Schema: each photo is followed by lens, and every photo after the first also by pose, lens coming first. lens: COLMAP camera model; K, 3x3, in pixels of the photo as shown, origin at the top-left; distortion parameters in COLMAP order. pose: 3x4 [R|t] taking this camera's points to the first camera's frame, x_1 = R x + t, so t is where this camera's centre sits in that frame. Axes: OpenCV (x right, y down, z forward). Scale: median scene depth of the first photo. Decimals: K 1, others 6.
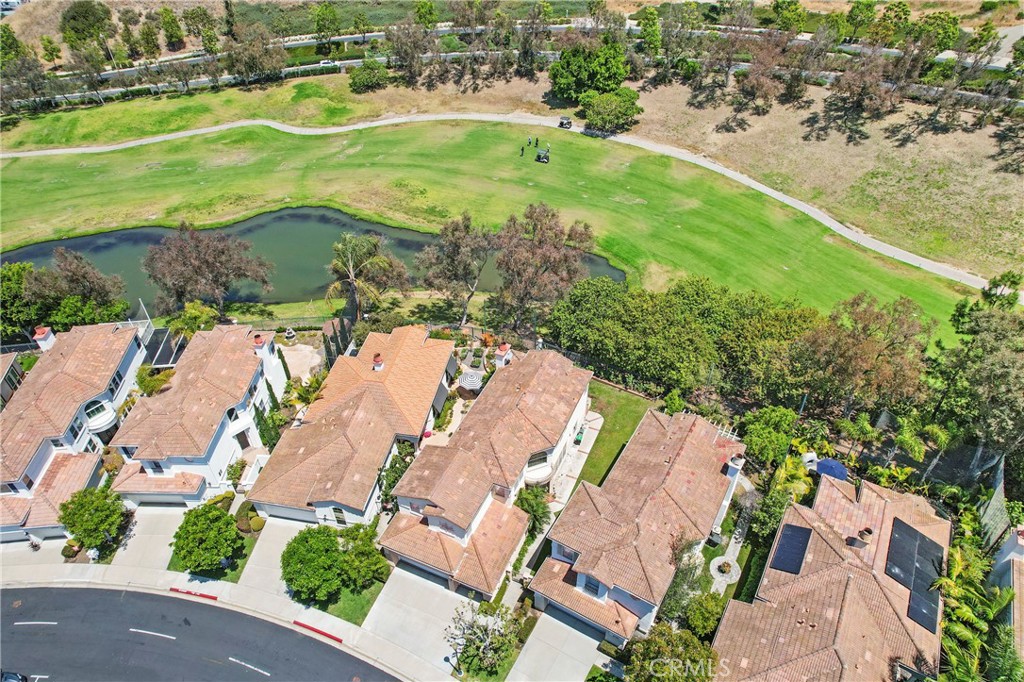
lens RADIAL K [[669.5, 0, 512.0], [0, 669.5, 341.0], [0, 0, 1]] dist [-0.086888, 0.084993]
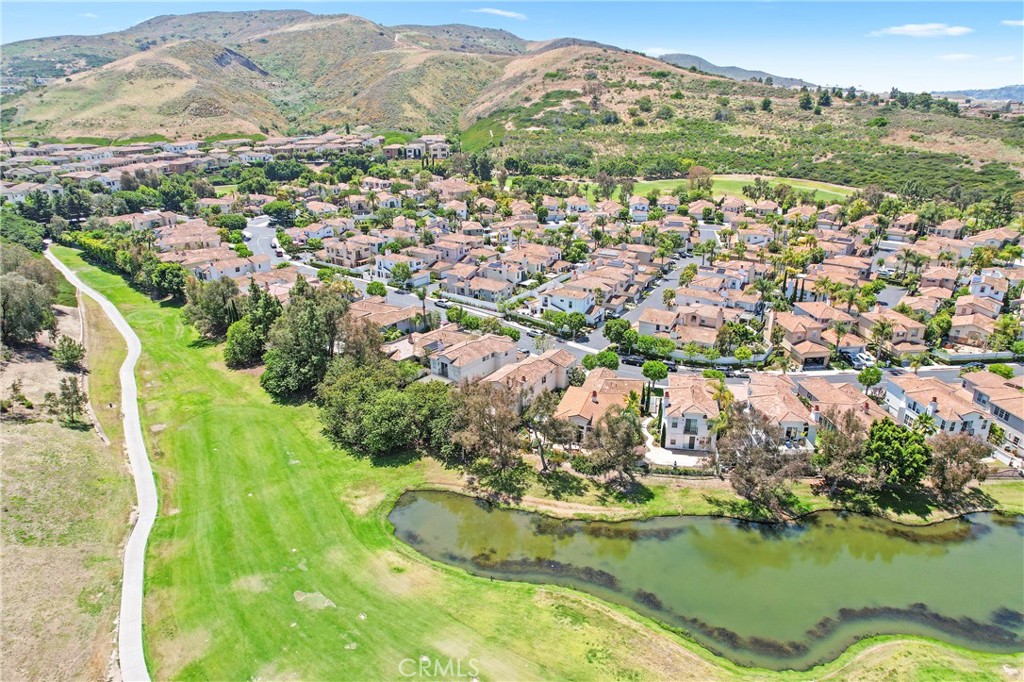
lens RADIAL K [[669.5, 0, 512.0], [0, 669.5, 341.0], [0, 0, 1]] dist [-0.086888, 0.084993]
pose [[-0.989338, -0.028239, 0.142876, -0.144165], [0.109733, 0.500484, 0.858763, -0.972918], [-0.095758, 0.865285, -0.492049, 1.092577]]
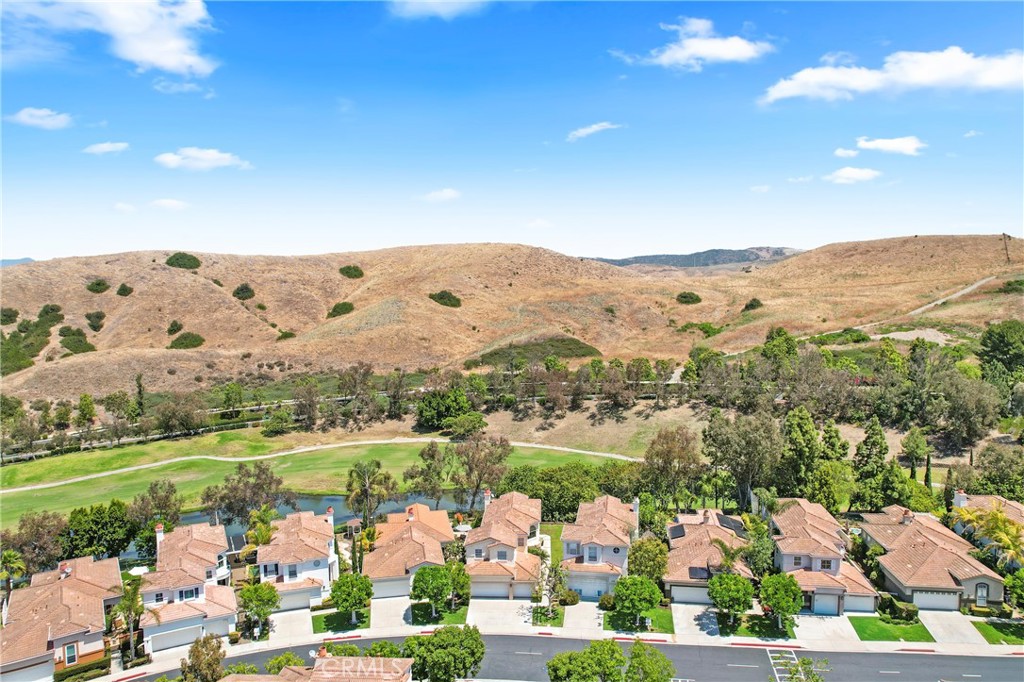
lens RADIAL K [[669.5, 0, 512.0], [0, 669.5, 341.0], [0, 0, 1]] dist [-0.086888, 0.084993]
pose [[0.930922, -0.020048, 0.364666, -0.339250], [0.230031, 0.807733, -0.542820, 0.379569], [-0.283671, 0.589207, 0.756548, -0.308545]]
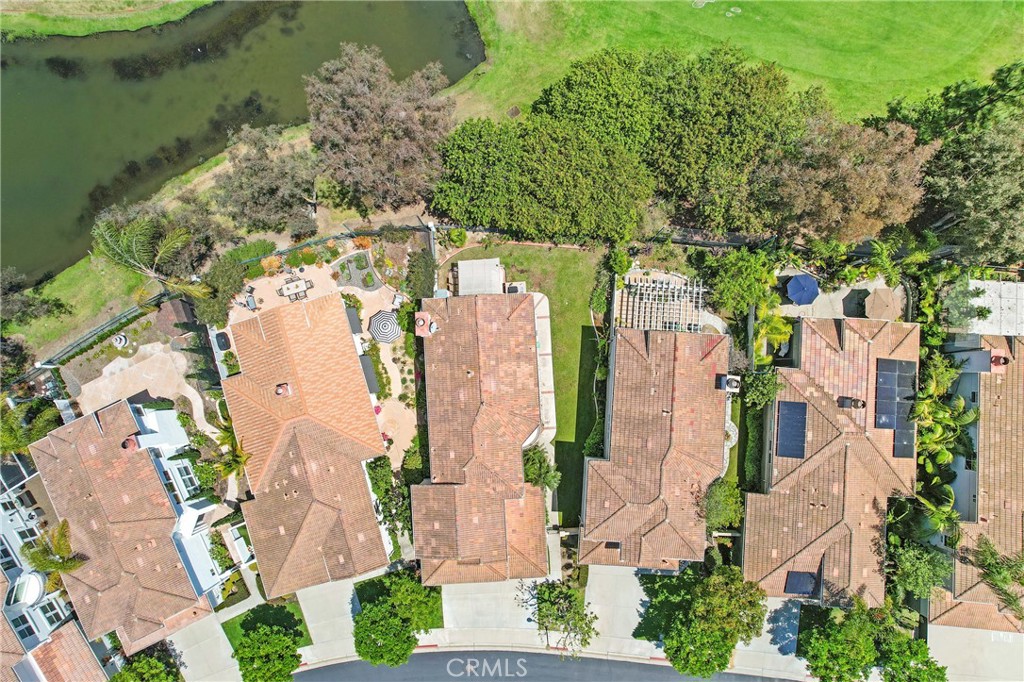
lens RADIAL K [[669.5, 0, 512.0], [0, 669.5, 341.0], [0, 0, 1]] dist [-0.086888, 0.084993]
pose [[0.890141, -0.454744, 0.029285, 0.029434], [0.288792, 0.612676, 0.735681, -0.320508], [-0.352489, -0.646403, 0.676694, 0.255155]]
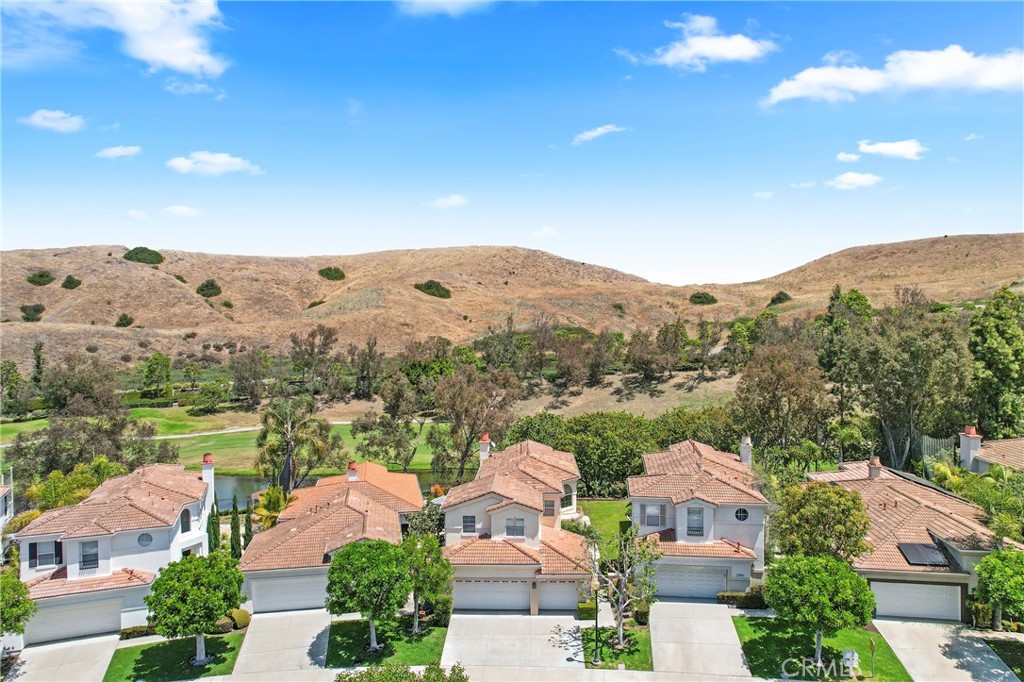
lens RADIAL K [[659.0, 0, 511.8], [0, 659.0, 346.0], [0, 0, 1]] dist [-0.090841, 0.089249]
pose [[0.926087, 0.004574, 0.377283, -0.210597], [0.234585, 0.776195, -0.585227, 0.294426], [-0.295522, 0.630476, 0.717751, 0.118504]]
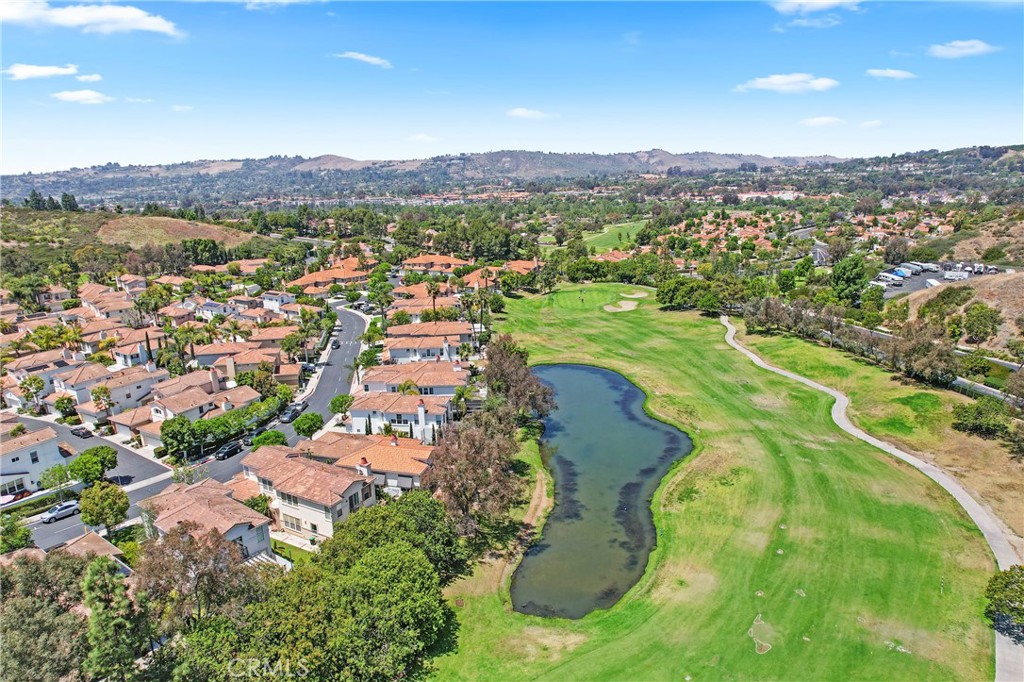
lens RADIAL K [[669.5, 0, 512.0], [0, 669.5, 341.0], [0, 0, 1]] dist [-0.086888, 0.084993]
pose [[-0.078309, 0.272195, -0.959050, 0.722614], [-0.613486, 0.745127, 0.261573, -0.439919], [0.785814, 0.608847, 0.108638, 0.572320]]
